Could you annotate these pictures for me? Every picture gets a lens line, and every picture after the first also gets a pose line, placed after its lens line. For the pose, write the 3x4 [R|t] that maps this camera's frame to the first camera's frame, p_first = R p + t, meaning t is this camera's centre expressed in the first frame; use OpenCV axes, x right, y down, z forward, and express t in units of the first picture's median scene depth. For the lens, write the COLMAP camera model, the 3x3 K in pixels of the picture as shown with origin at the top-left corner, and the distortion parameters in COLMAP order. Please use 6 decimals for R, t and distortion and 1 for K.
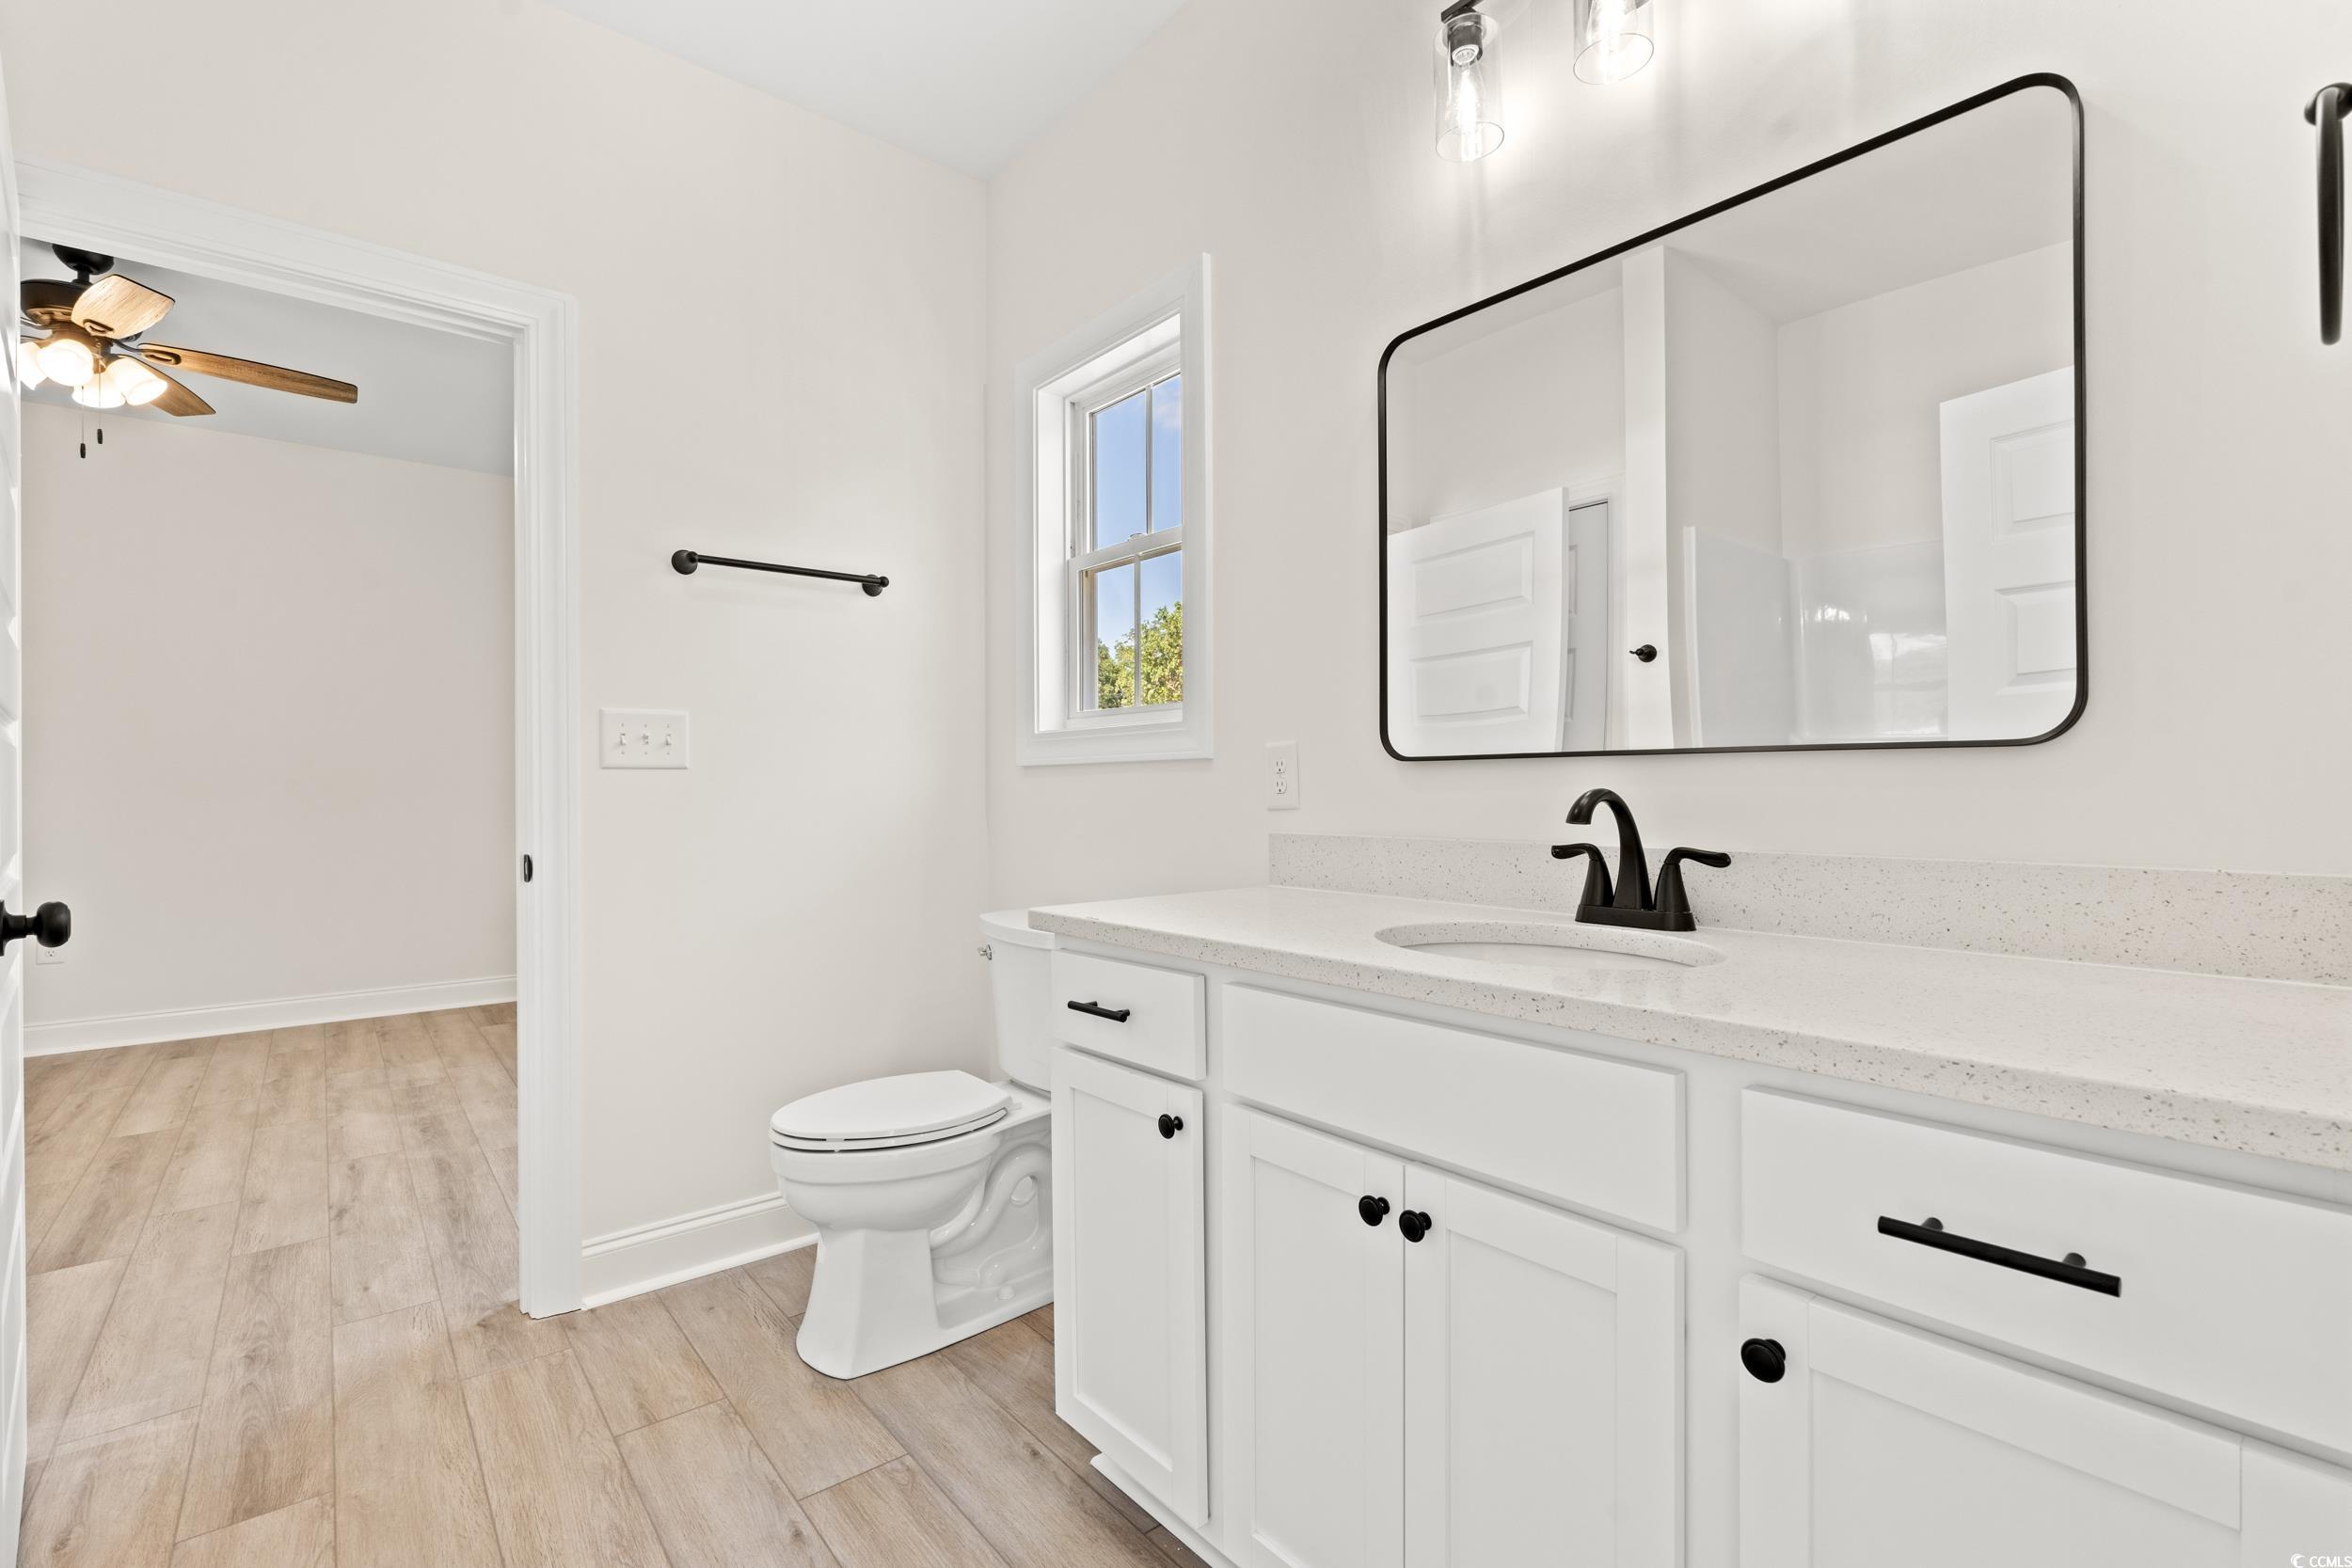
lens RADIAL K [[1034.6, 0, 1176.0], [0, 1034.6, 784.0], [0, 0, 1]] dist [-0.003156, -0.000271]
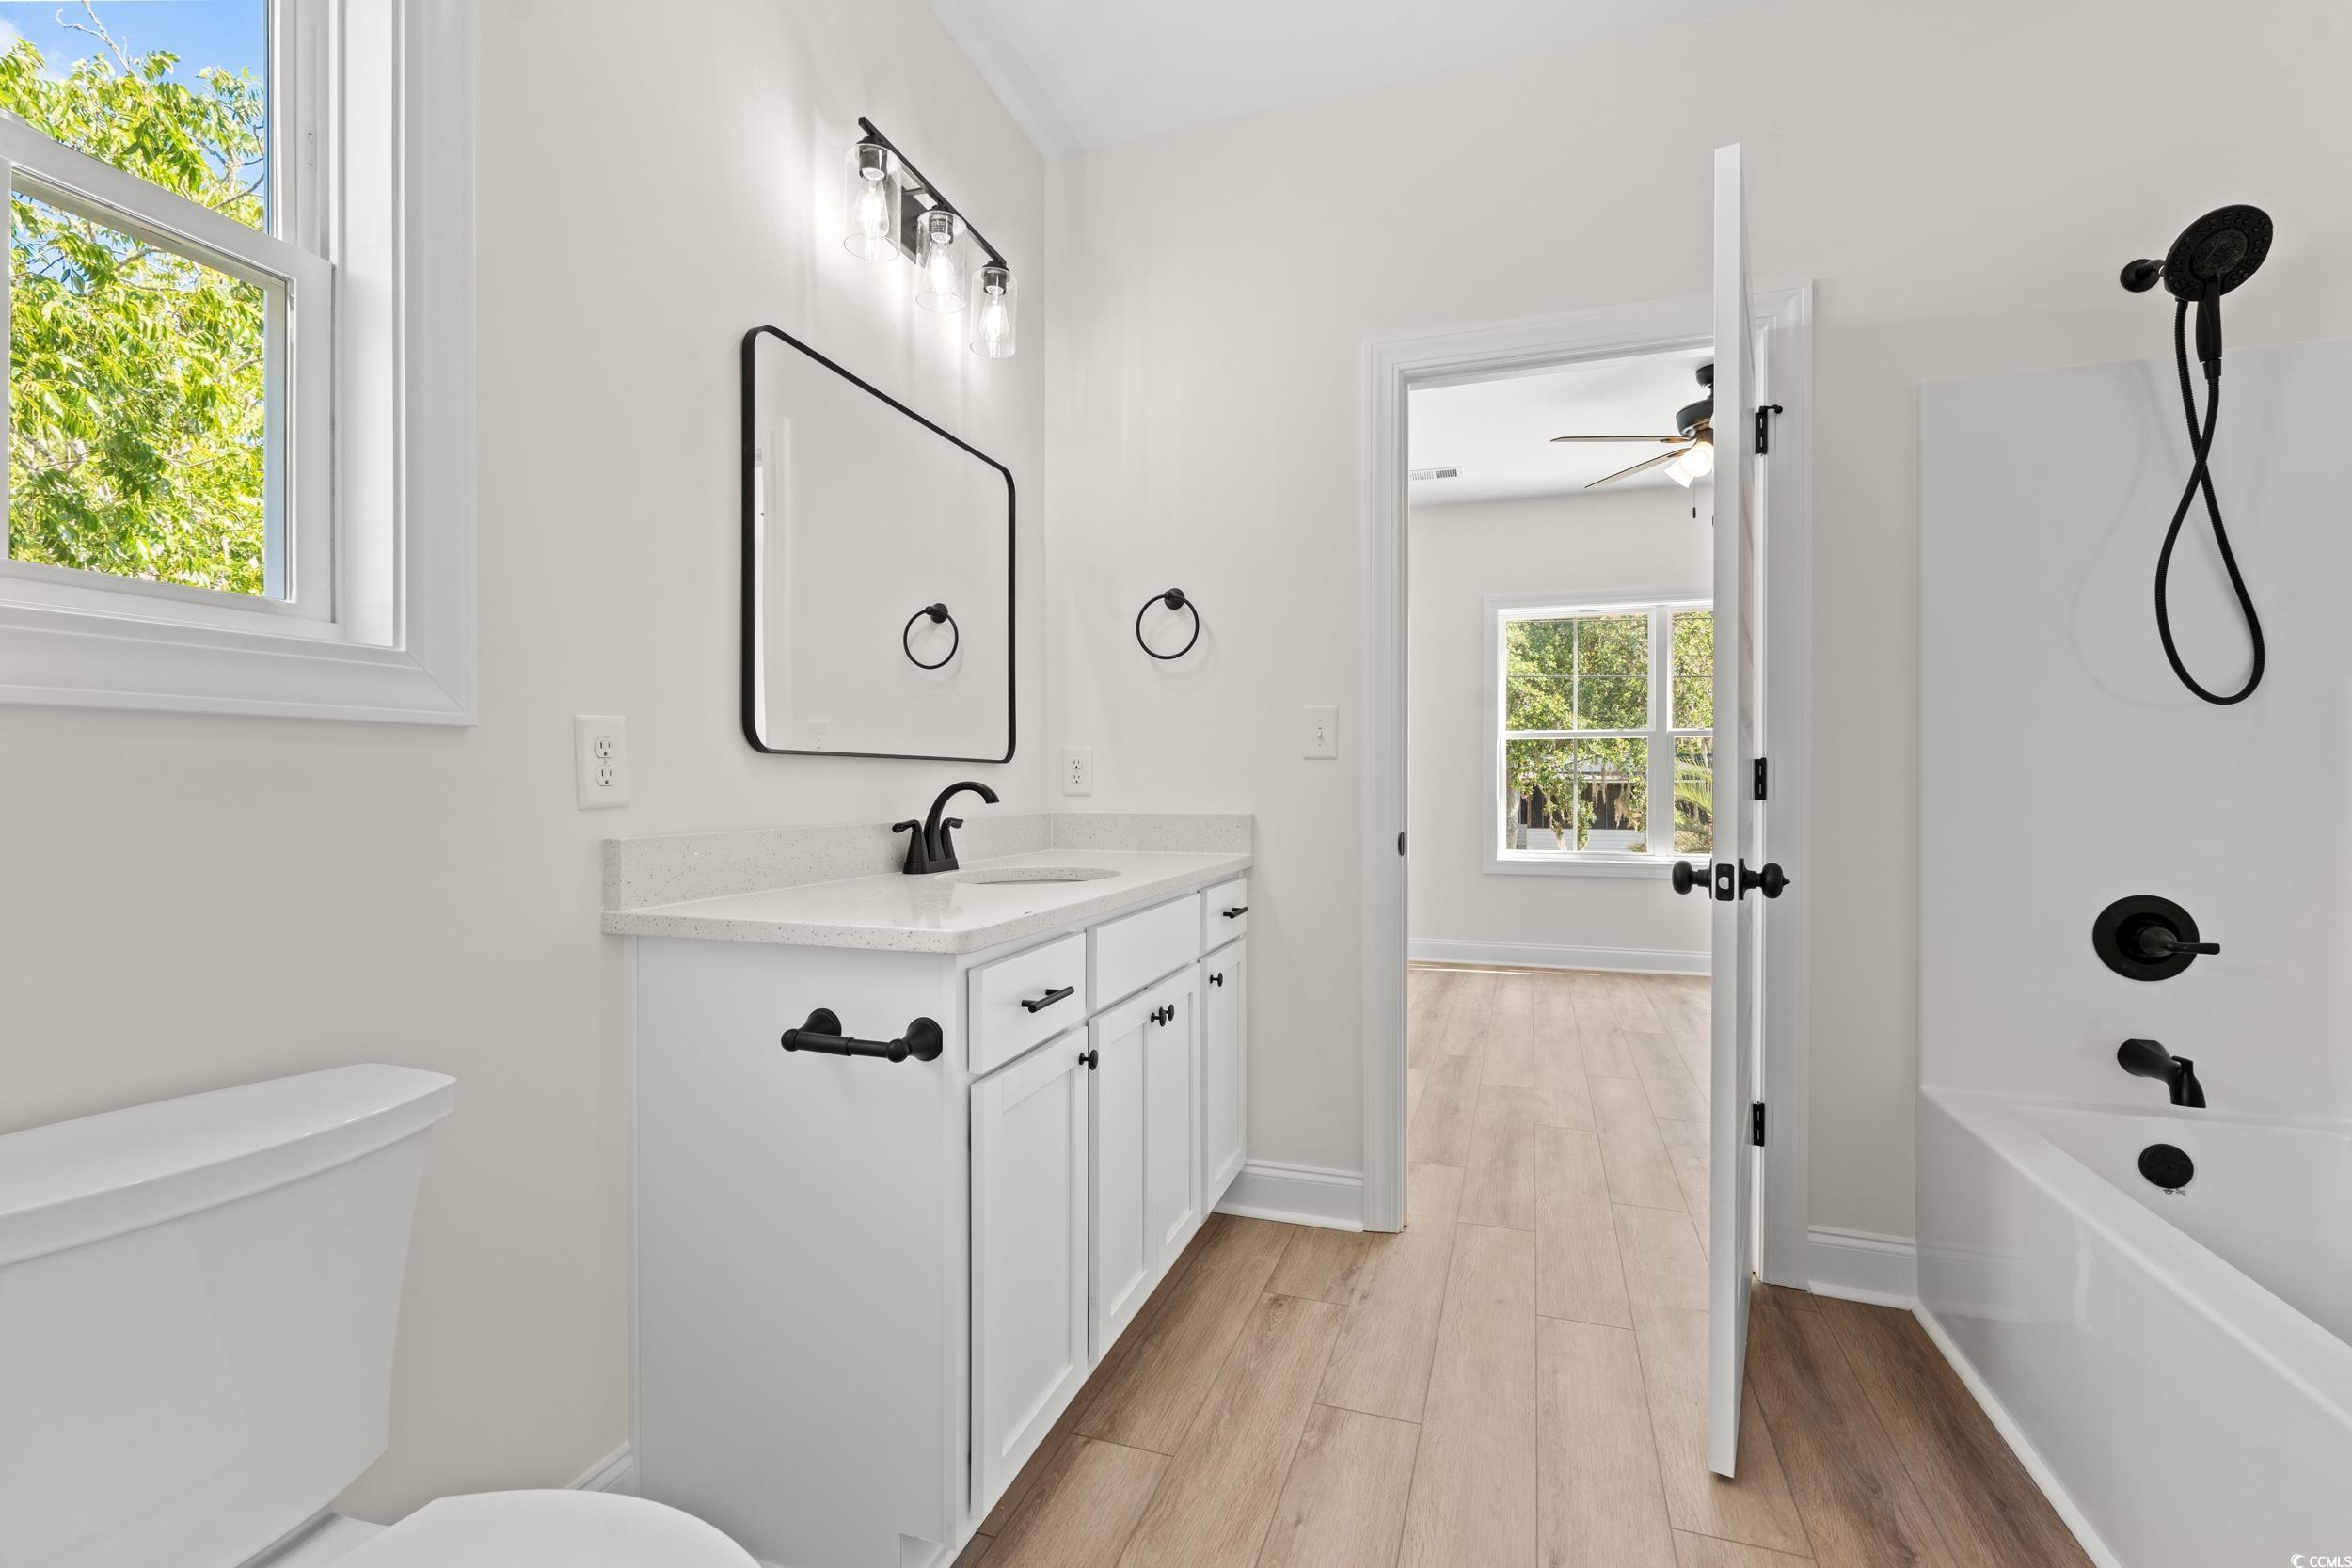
lens RADIAL K [[1034.6, 0, 1176.0], [0, 1034.6, 784.0], [0, 0, 1]] dist [-0.003156, -0.000271]
pose [[-0.523057, 0.006831, 0.852270, -0.584704], [0.001844, 0.999975, -0.006883, 0.010415], [-0.852296, -0.002029, -0.523056, 0.833259]]
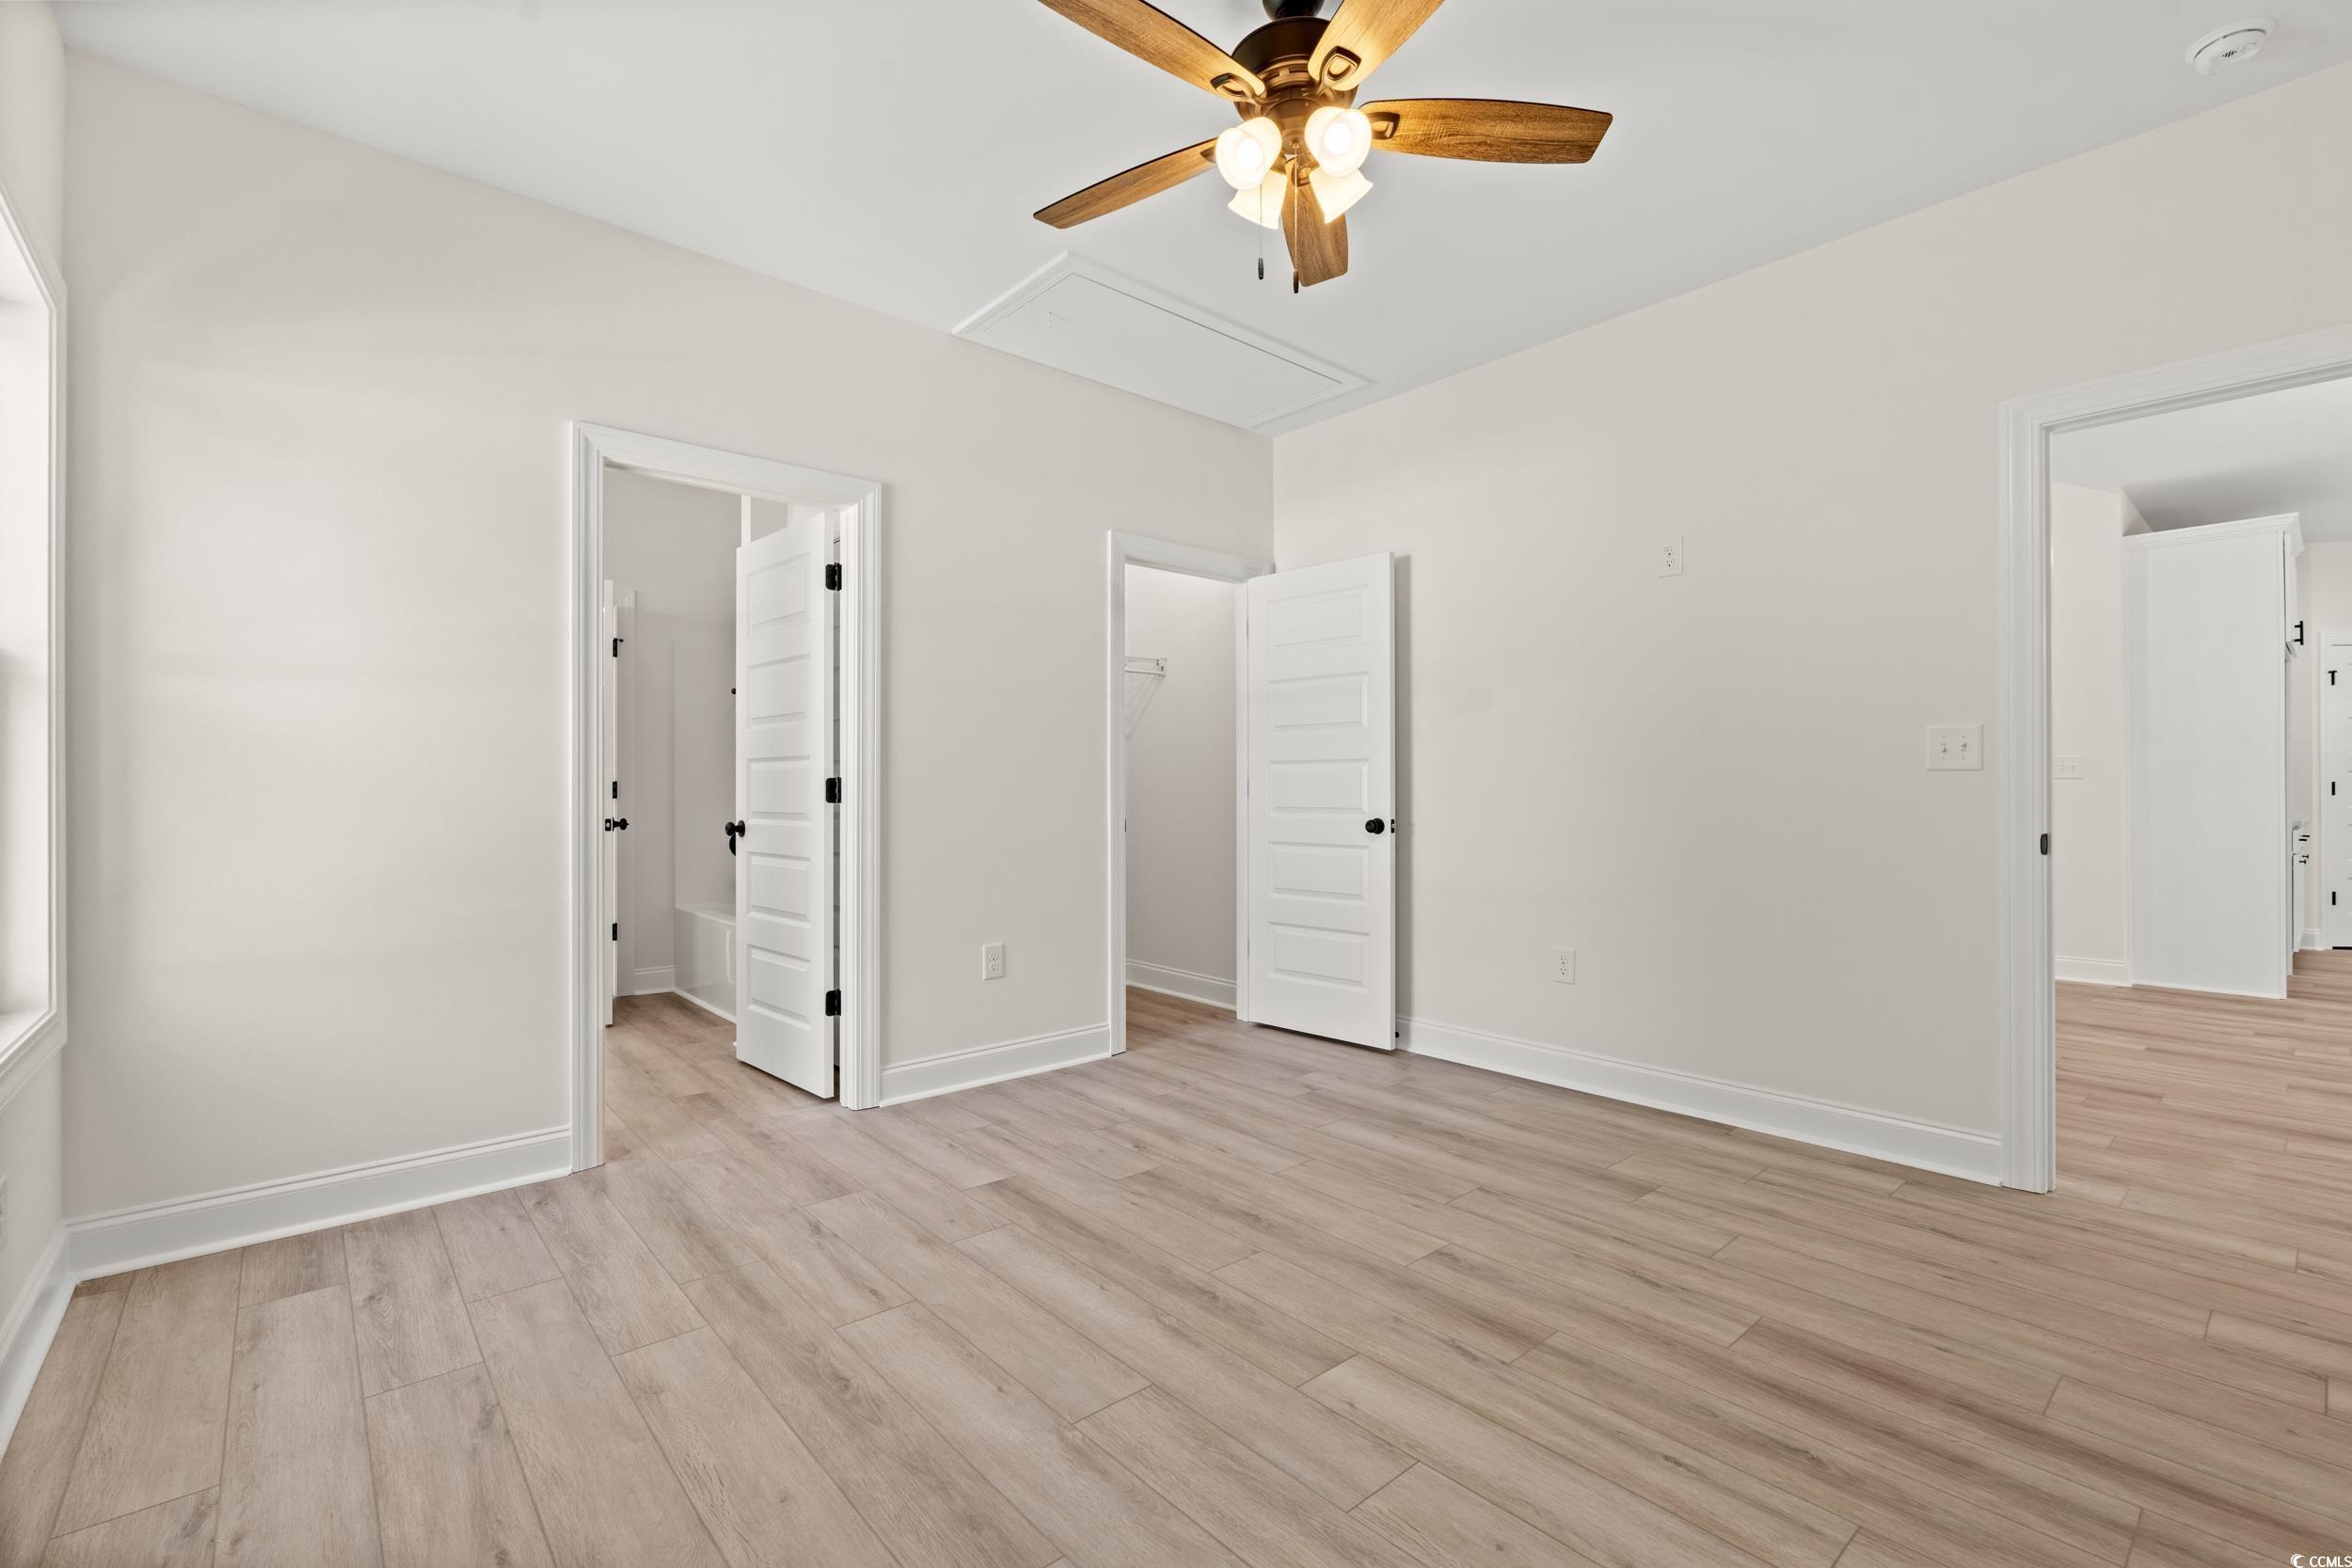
lens RADIAL K [[1019.1, 0, 1155.0], [0, 1019.1, 787.4], [0, 0, 1]] dist [-0.007417, 0.000153]
pose [[-0.999874, 0.012522, -0.009791, -1.210850], [0.012569, 0.999910, -0.004777, 0.021759], [0.009731, -0.004899, -0.999941, 2.102124]]
